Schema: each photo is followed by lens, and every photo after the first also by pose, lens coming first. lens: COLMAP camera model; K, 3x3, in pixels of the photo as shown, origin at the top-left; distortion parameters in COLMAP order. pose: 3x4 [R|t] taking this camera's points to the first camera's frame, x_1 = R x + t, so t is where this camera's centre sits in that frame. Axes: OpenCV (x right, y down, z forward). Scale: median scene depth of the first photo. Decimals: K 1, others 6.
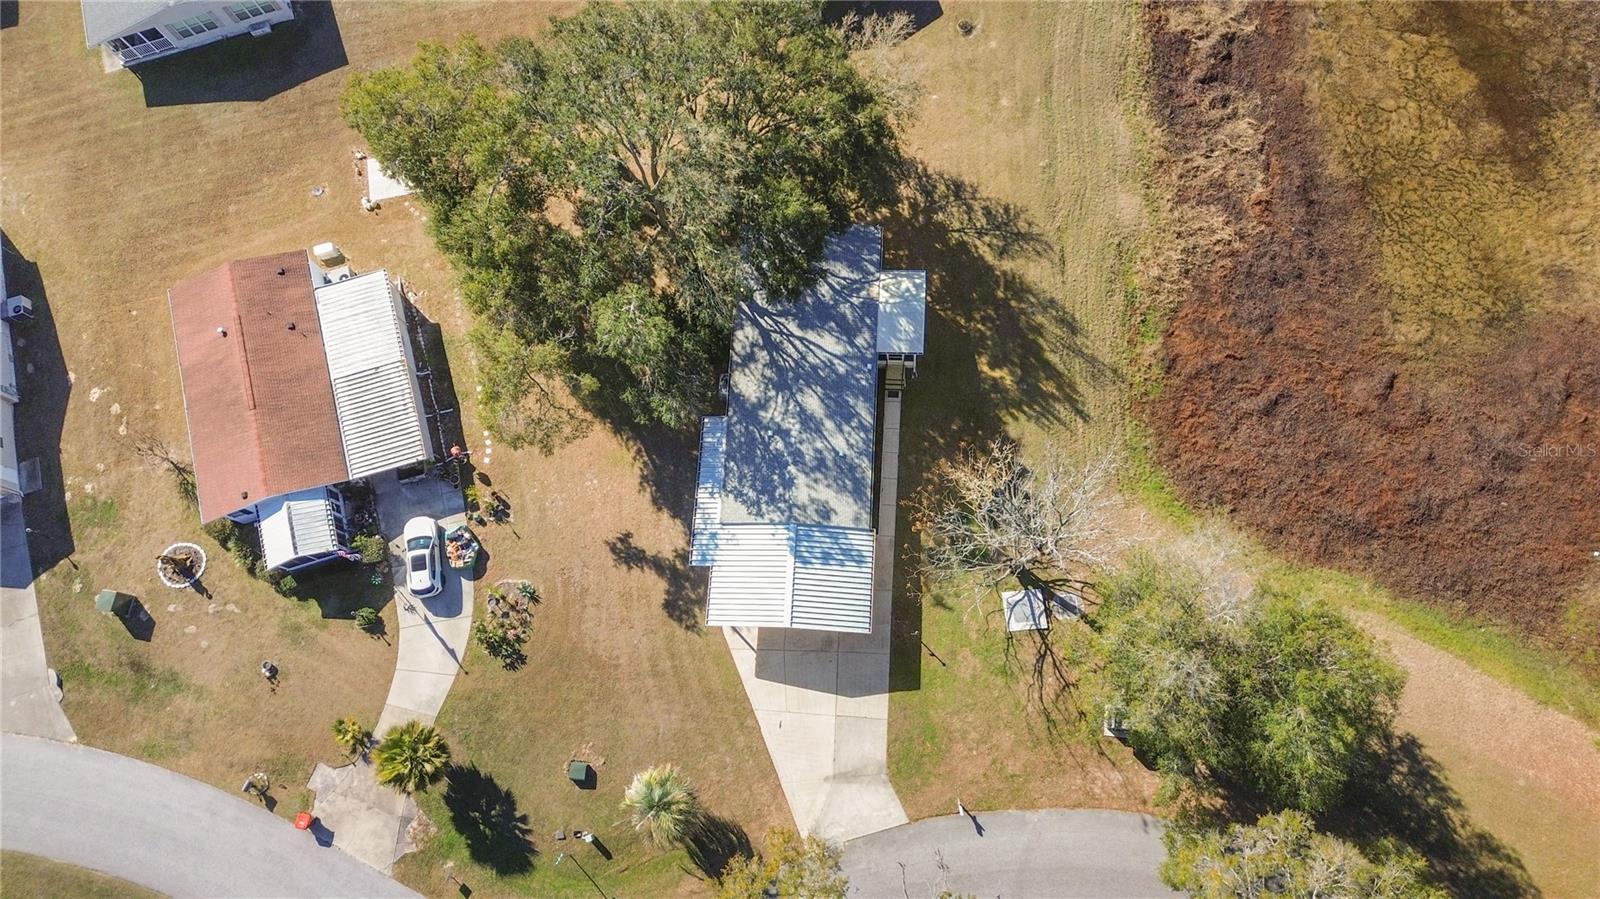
lens RADIAL K [[1161.6, 0, 807.9], [0, 1161.6, 442.4], [0, 0, 1]] dist [0.076546, -0.073550]
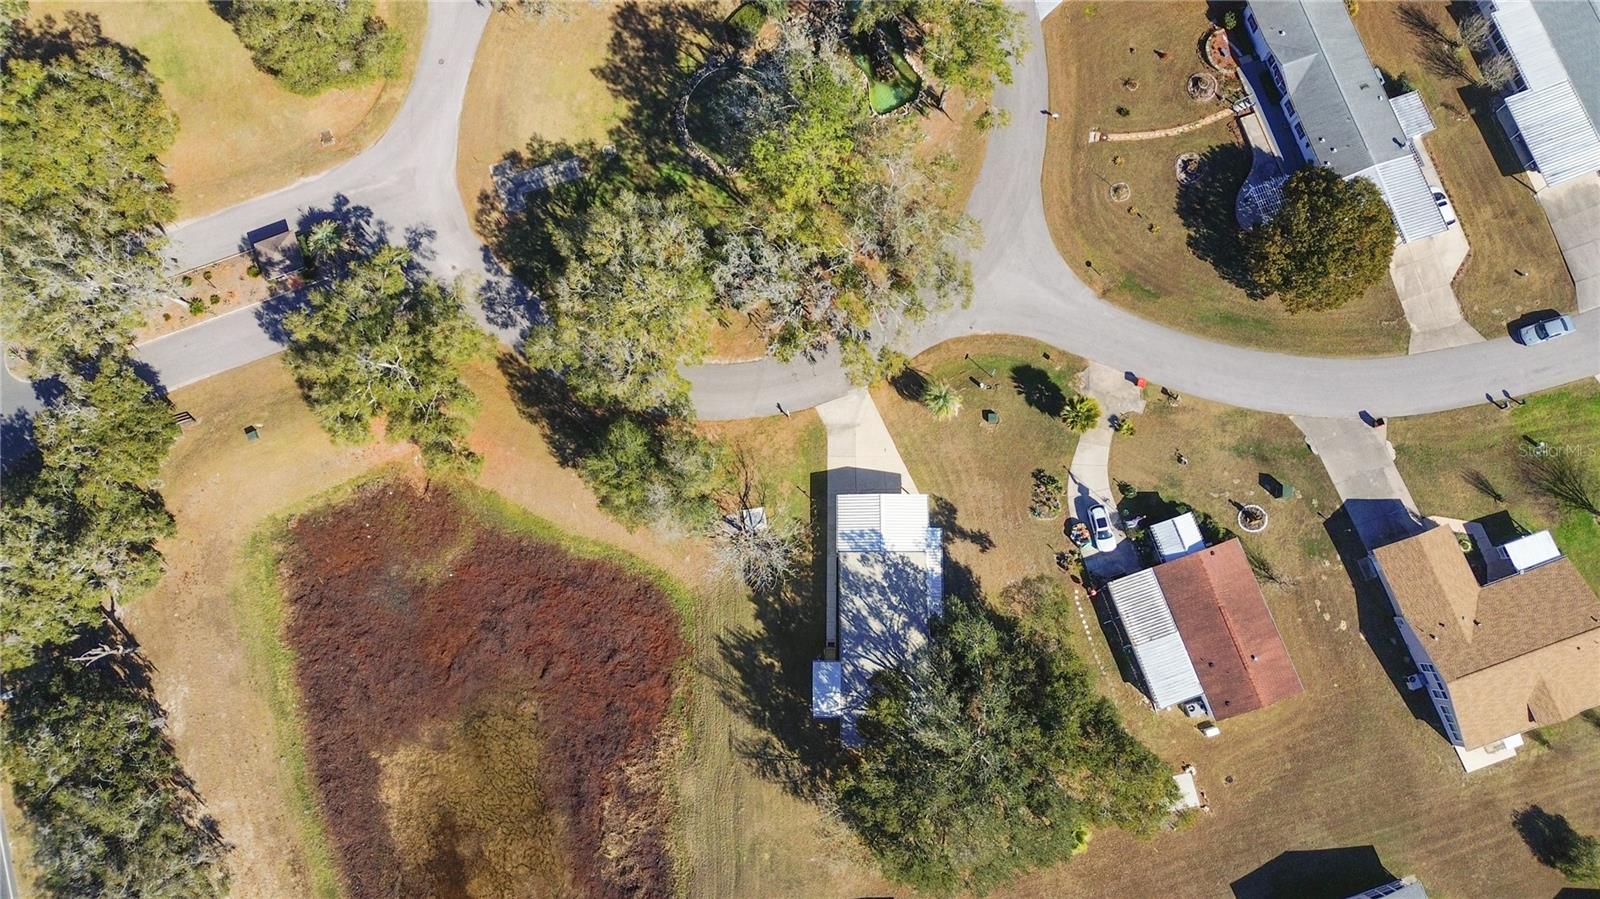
lens RADIAL K [[1161.6, 0, 807.9], [0, 1161.6, 442.4], [0, 0, 1]] dist [0.076546, -0.073550]
pose [[-0.988073, 0.077868, 0.132848, -0.140652], [-0.012422, -0.900216, 0.435266, -0.517894], [0.153485, 0.428424, 0.890447, -0.622289]]
